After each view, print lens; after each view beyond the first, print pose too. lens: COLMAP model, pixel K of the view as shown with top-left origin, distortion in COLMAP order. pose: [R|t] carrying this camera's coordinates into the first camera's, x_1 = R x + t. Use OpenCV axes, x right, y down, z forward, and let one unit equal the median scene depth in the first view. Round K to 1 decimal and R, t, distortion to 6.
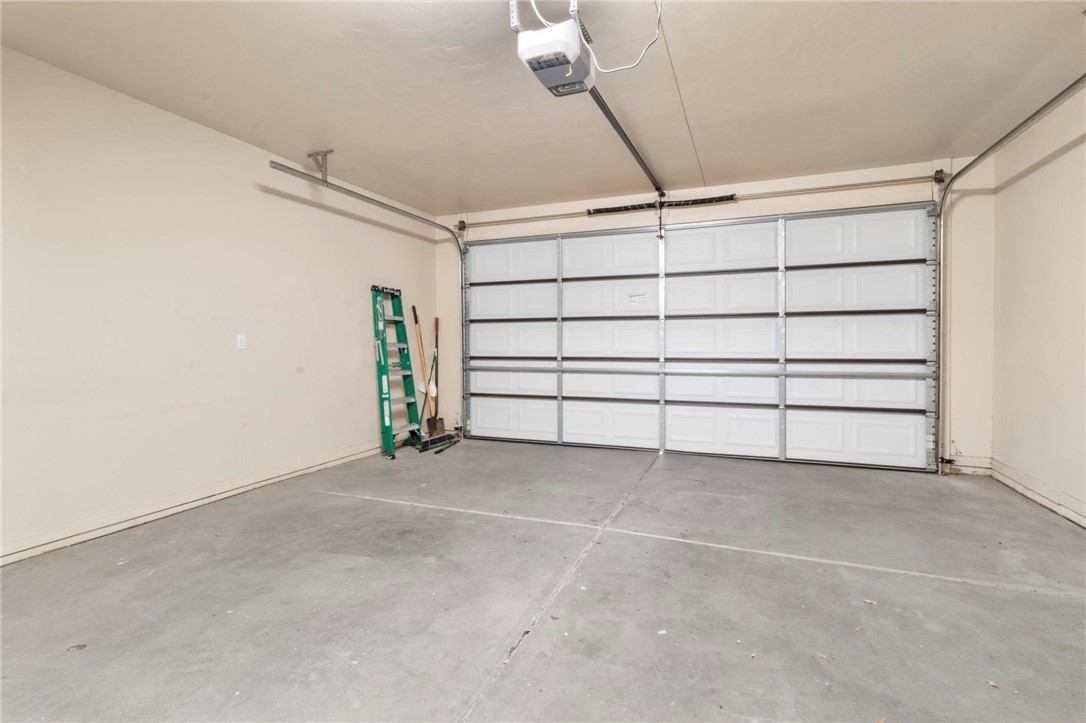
lens RADIAL K [[508.7, 0, 542.1], [0, 508.7, 347.5], [0, 0, 1]] dist [0.000211, 0.000111]
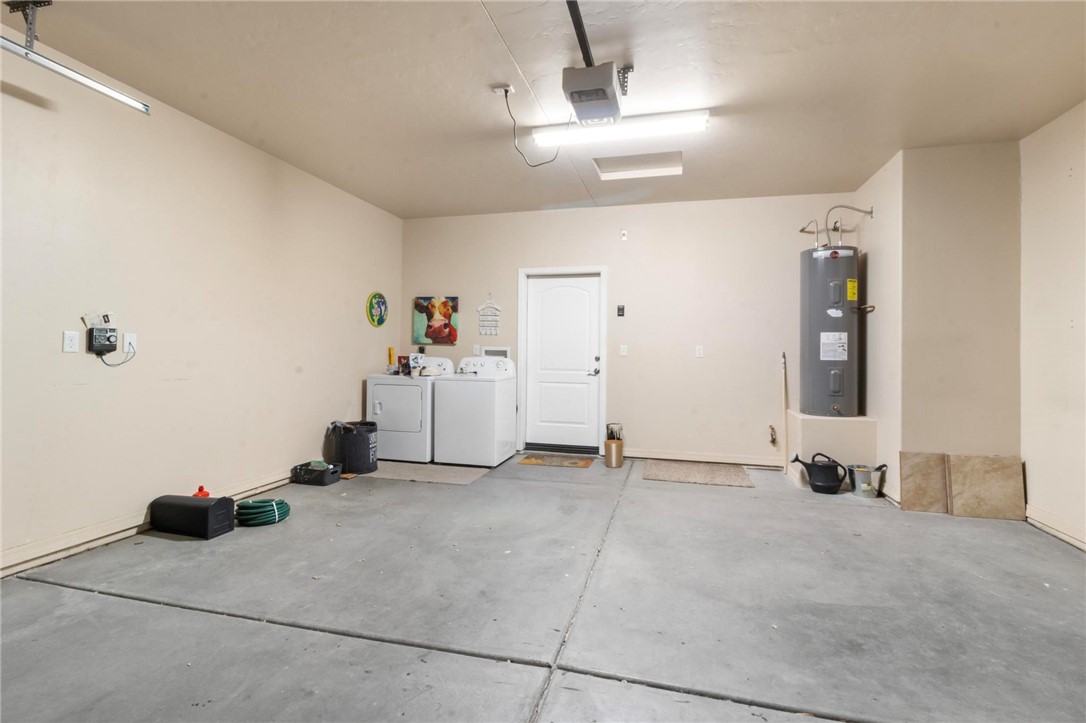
lens RADIAL K [[508.7, 0, 542.1], [0, 508.7, 347.5], [0, 0, 1]] dist [0.000211, 0.000111]
pose [[-0.992805, -0.009631, -0.119353, 0.252237], [-0.010092, 0.999944, 0.003258, -0.019428], [0.119315, 0.004439, -0.992847, 1.947628]]
